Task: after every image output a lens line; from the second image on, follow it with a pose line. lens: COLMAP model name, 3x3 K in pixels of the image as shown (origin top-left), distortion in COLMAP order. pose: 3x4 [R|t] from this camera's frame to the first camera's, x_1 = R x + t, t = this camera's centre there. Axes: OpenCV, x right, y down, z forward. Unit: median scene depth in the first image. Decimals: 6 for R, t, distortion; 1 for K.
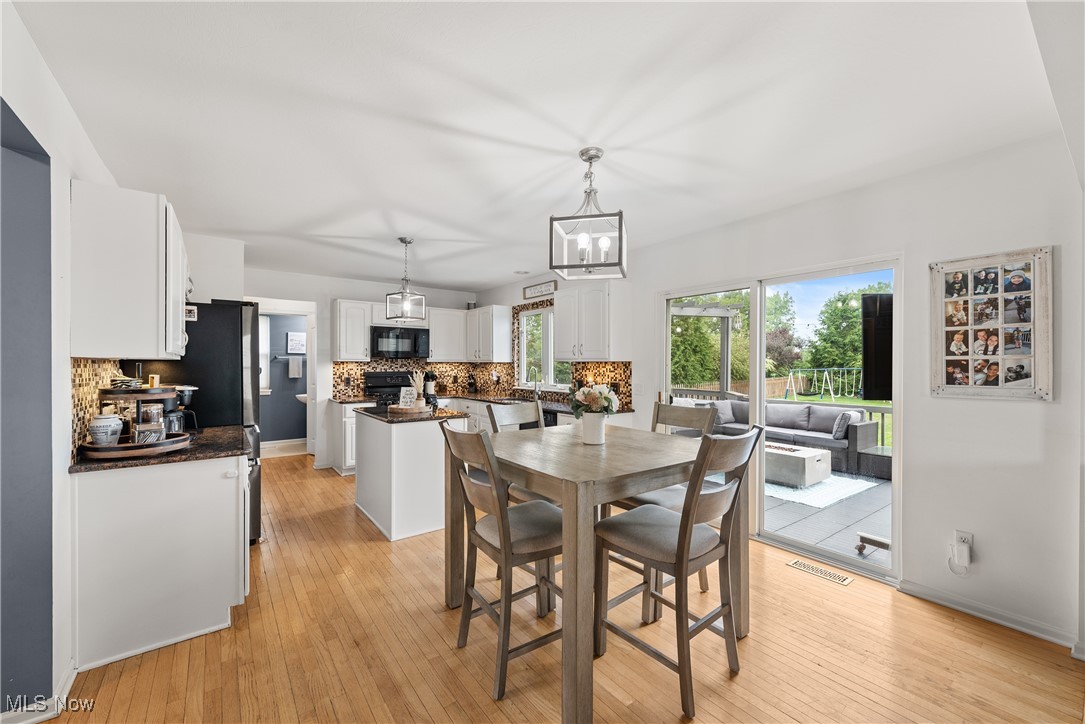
lens RADIAL K [[442.7, 0, 541.7], [0, 442.7, 363.7], [0, 0, 1]] dist [-0.000203, -0.000003]
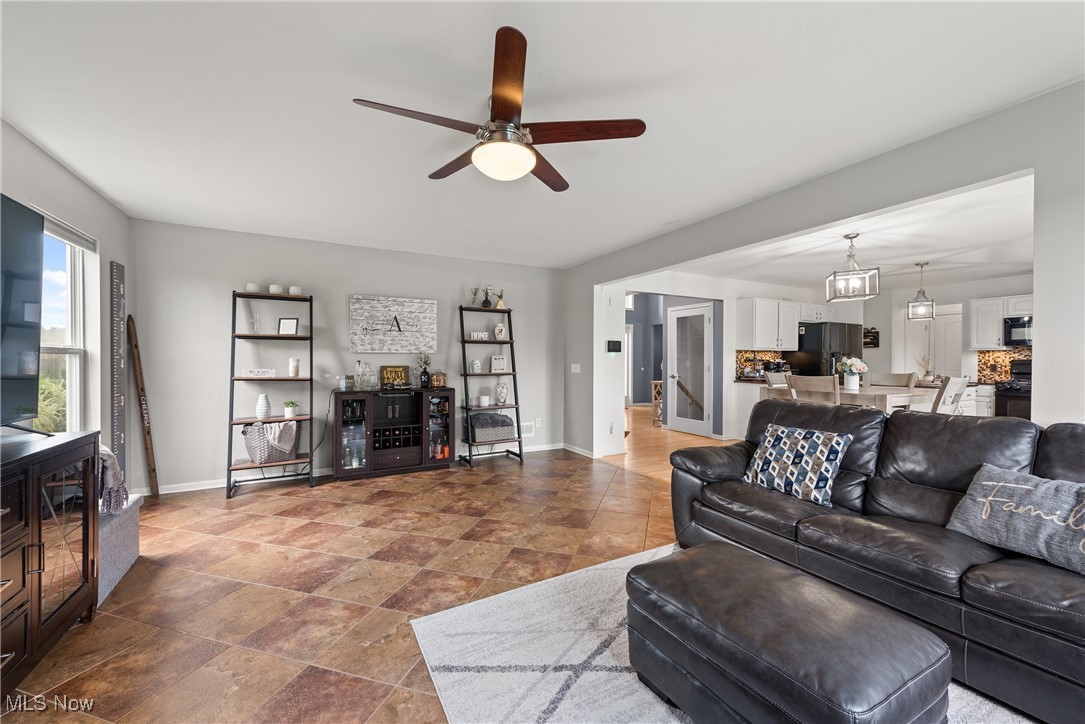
lens RADIAL K [[434.5, 0, 542.4], [0, 434.5, 361.2], [0, 0, 1]] dist [0.000298, 0.000005]
pose [[-0.137634, 0.002753, -0.990479, 0.847964], [0.000187, 0.999996, 0.002754, 0.019919], [0.990483, 0.000194, -0.137634, -0.007747]]
